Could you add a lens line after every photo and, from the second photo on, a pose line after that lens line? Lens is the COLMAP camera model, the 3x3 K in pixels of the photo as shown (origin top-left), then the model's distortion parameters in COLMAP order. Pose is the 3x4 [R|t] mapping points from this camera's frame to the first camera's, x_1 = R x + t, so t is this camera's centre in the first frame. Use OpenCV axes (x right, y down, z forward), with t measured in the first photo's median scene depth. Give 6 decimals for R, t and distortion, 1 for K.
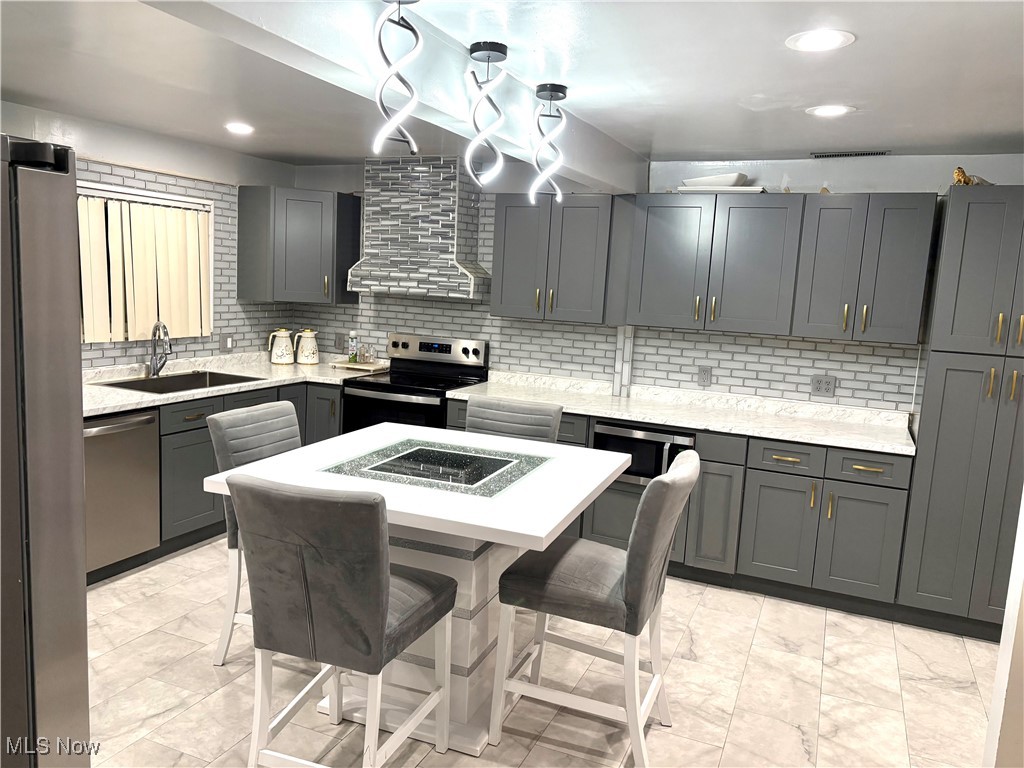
lens RADIAL K [[763.0, 0, 508.5], [0, 763.0, 391.7], [0, 0, 1]] dist [0.006362, -0.000129]
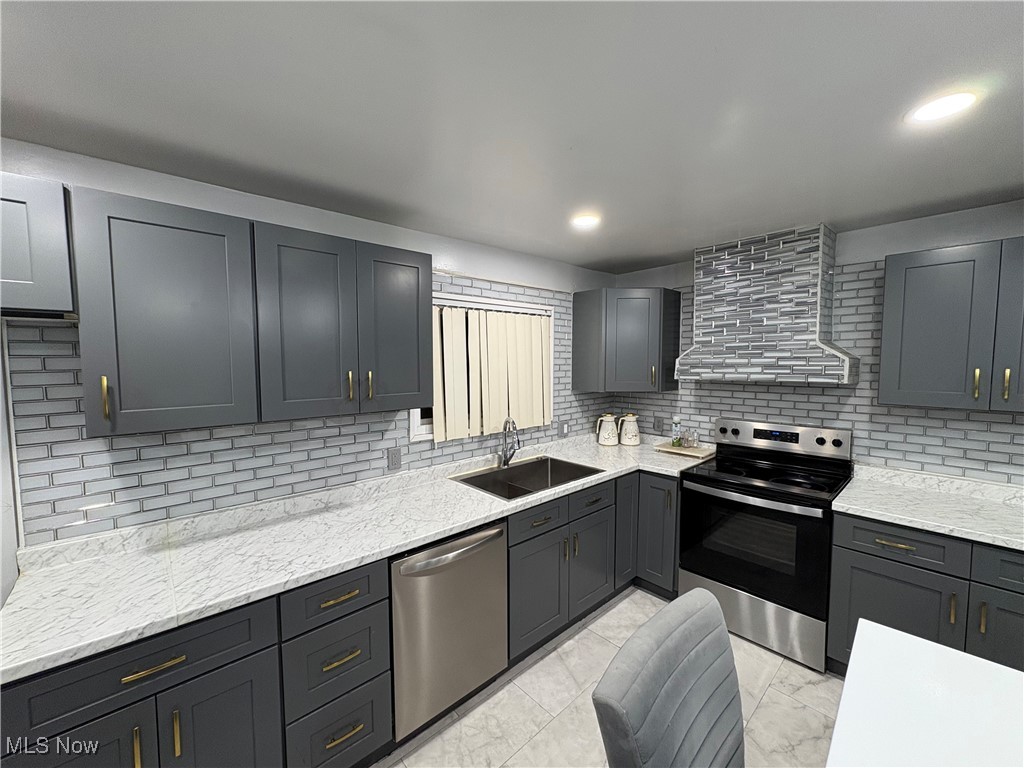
lens RADIAL K [[405.5, 0, 512.0], [0, 405.5, 384.0], [0, 0, 1]] dist [0.001238, 0.000389]
pose [[0.909196, -0.034430, -0.414943, -0.189350], [-0.007747, 0.995004, -0.099537, -0.071242], [0.416297, 0.093714, 0.904386, 0.422935]]
